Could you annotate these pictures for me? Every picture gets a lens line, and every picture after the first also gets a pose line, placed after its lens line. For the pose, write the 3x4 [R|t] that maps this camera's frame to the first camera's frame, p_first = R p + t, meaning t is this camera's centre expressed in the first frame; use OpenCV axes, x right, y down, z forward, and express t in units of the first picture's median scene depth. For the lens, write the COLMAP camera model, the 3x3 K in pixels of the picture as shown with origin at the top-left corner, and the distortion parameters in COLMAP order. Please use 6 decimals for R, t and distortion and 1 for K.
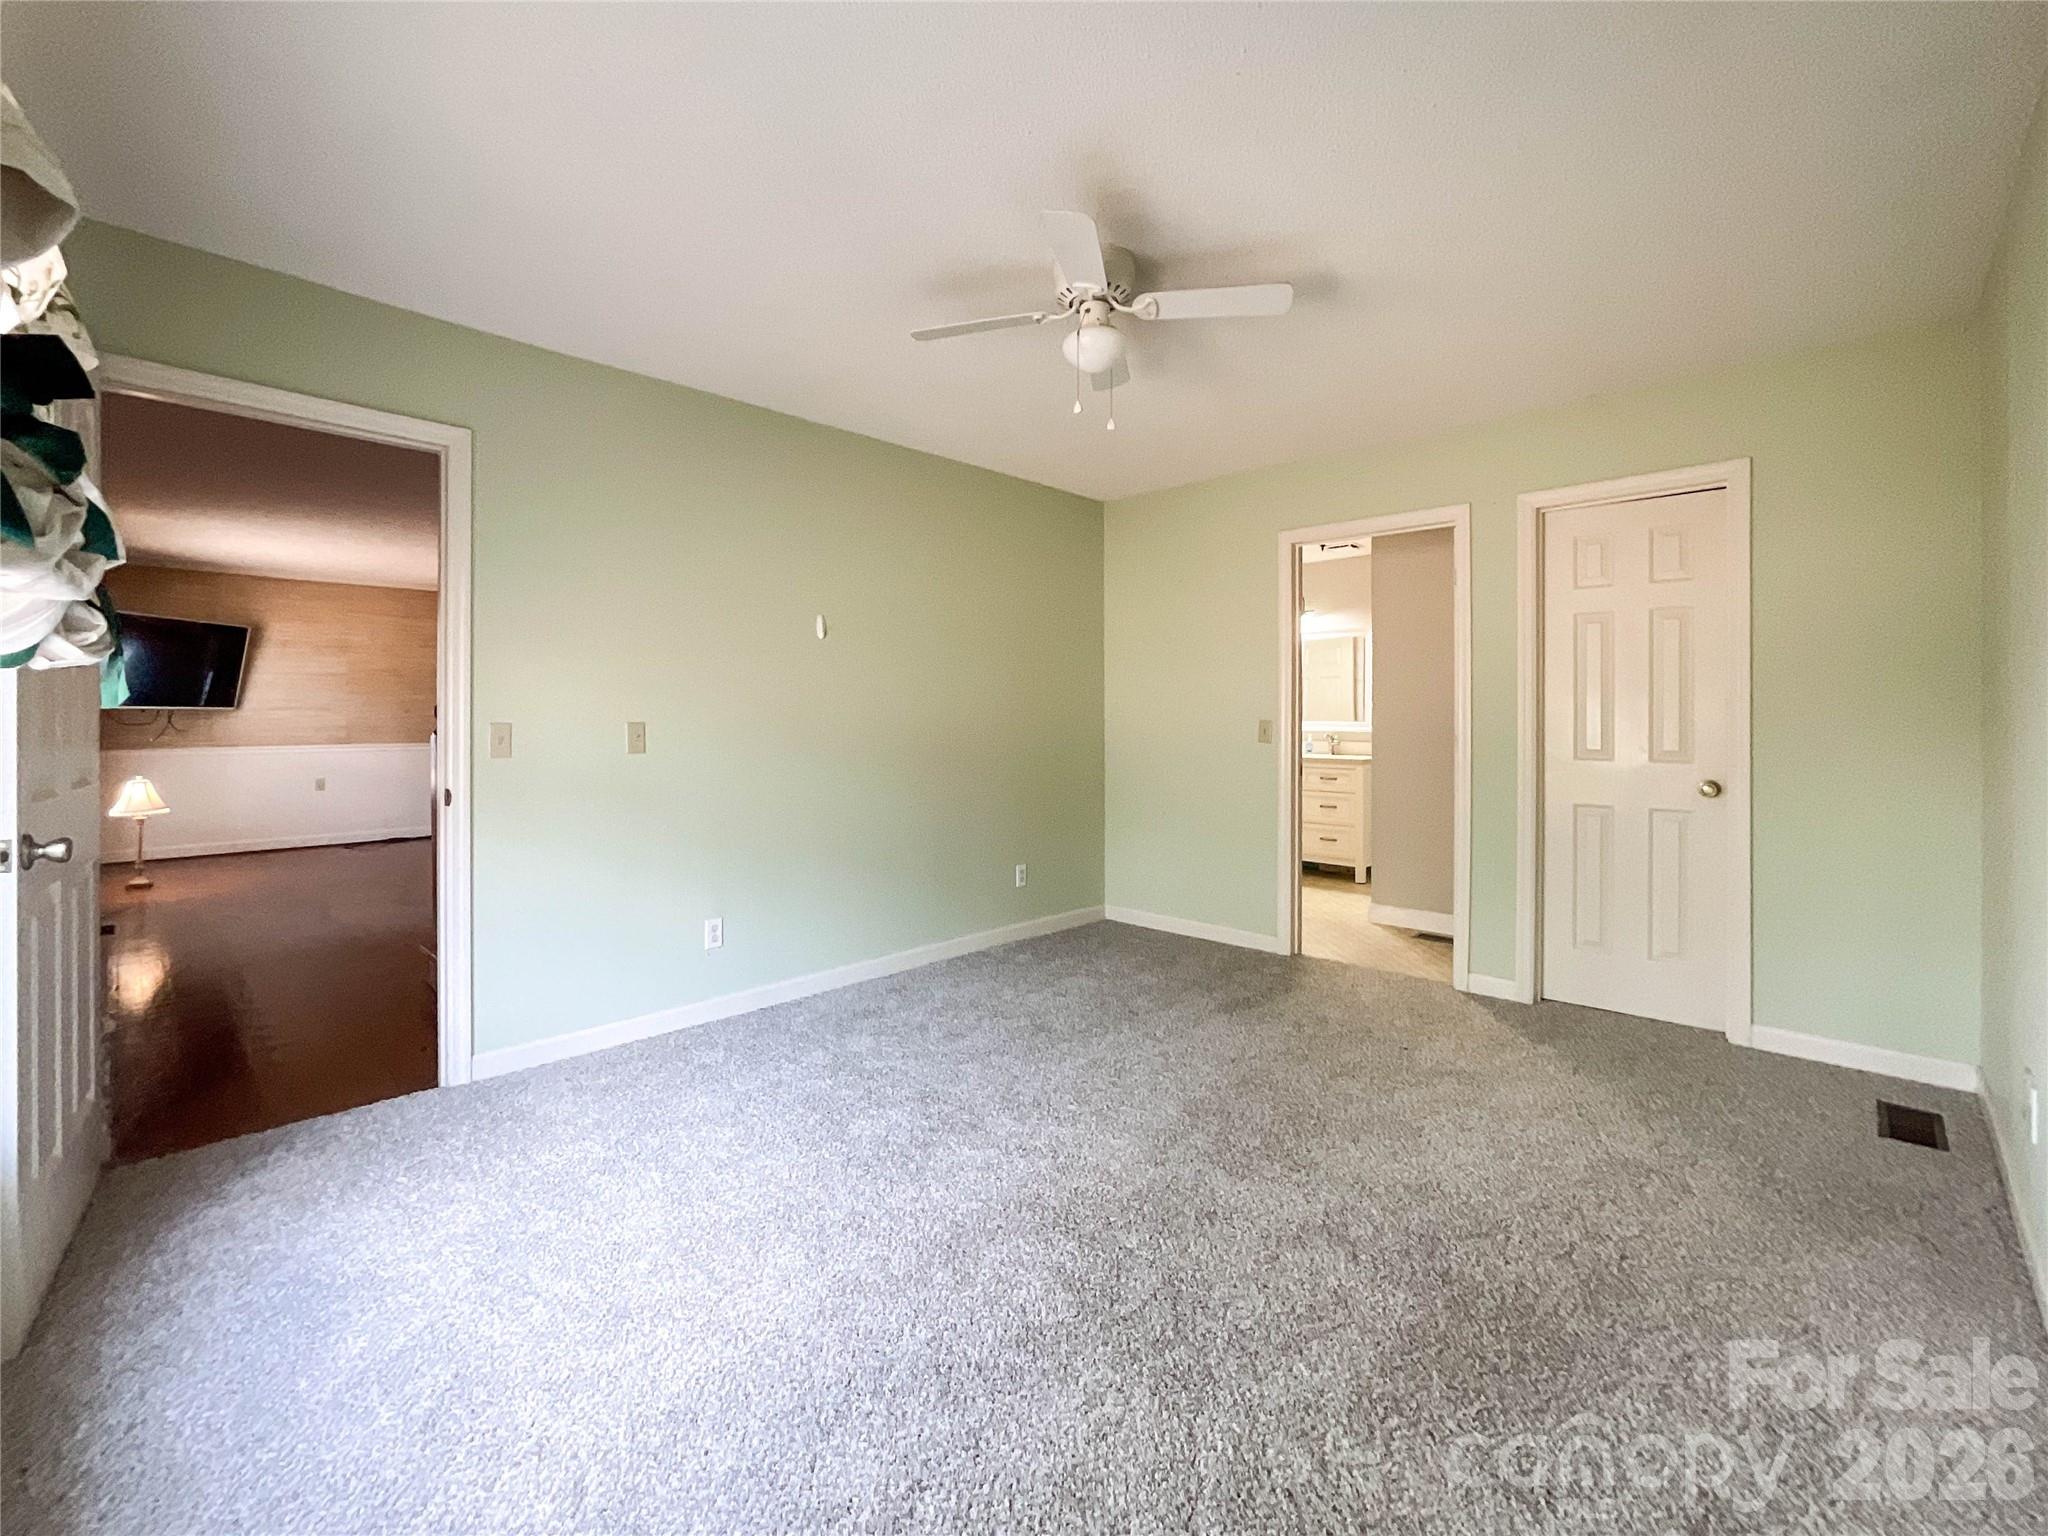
lens RADIAL K [[881.9, 0, 1057.6], [0, 881.9, 698.6], [0, 0, 1]] dist [-0.012491, 0.000156]
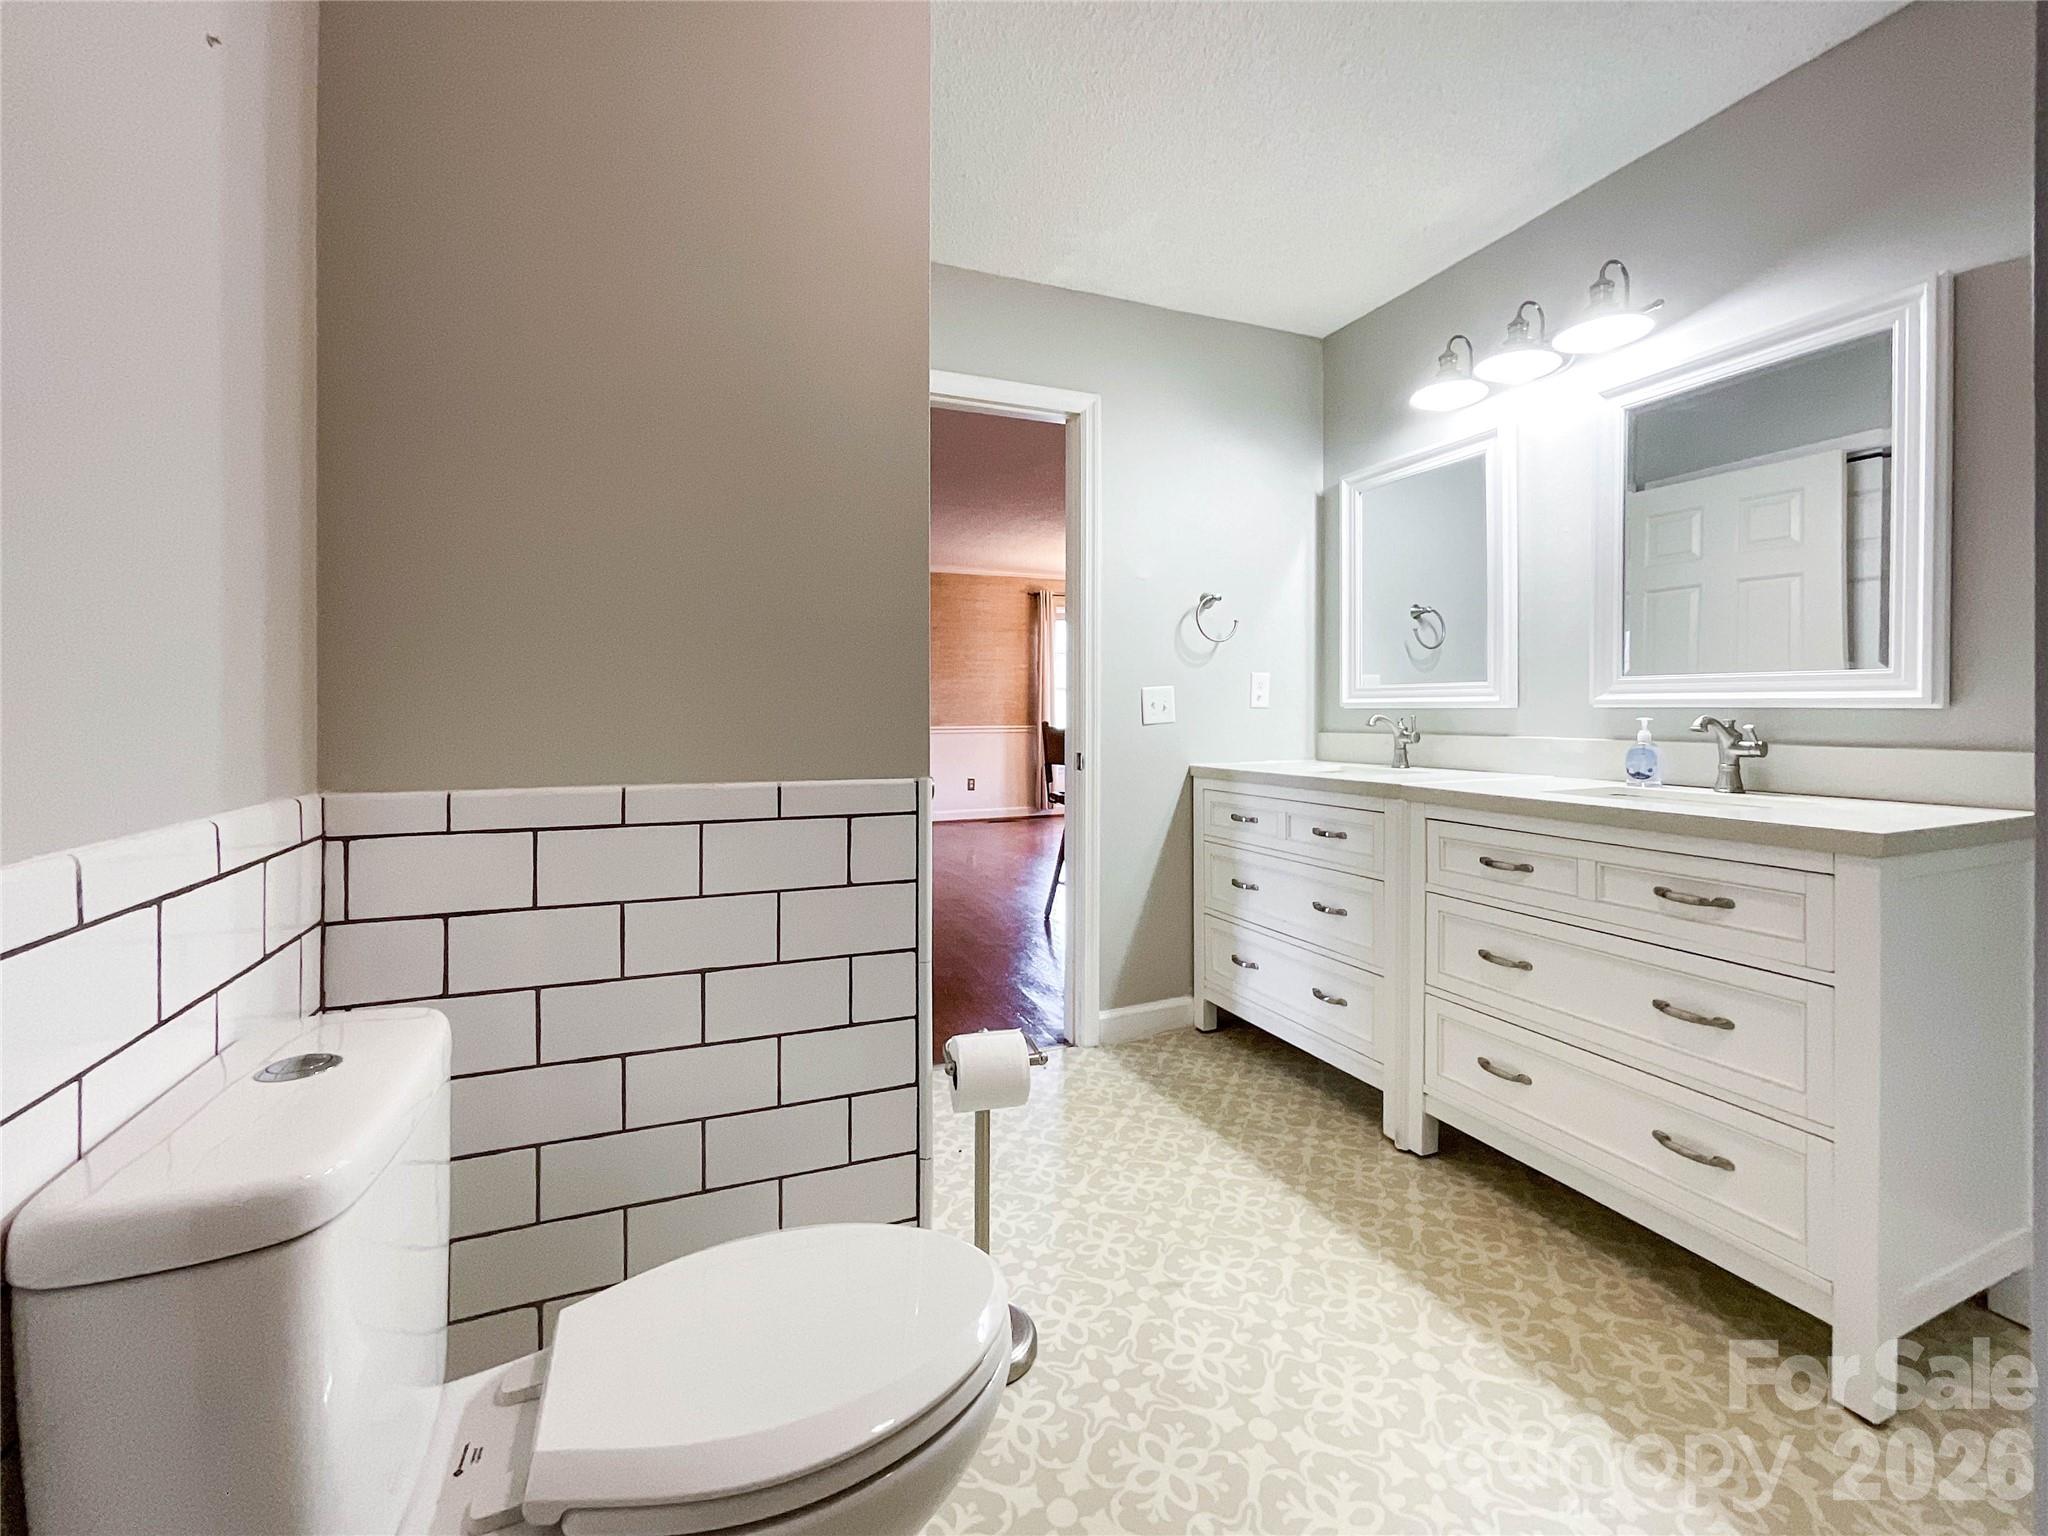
lens RADIAL K [[883.7, 0, 1030.9], [0, 883.7, 688.1], [0, 0, 1]] dist [-0.009095, 0.000513]
pose [[0.899941, -0.012494, -0.435832, 0.235009], [0.007591, 0.999887, -0.012988, 0.034369], [0.435945, 0.008380, 0.899934, 0.665885]]
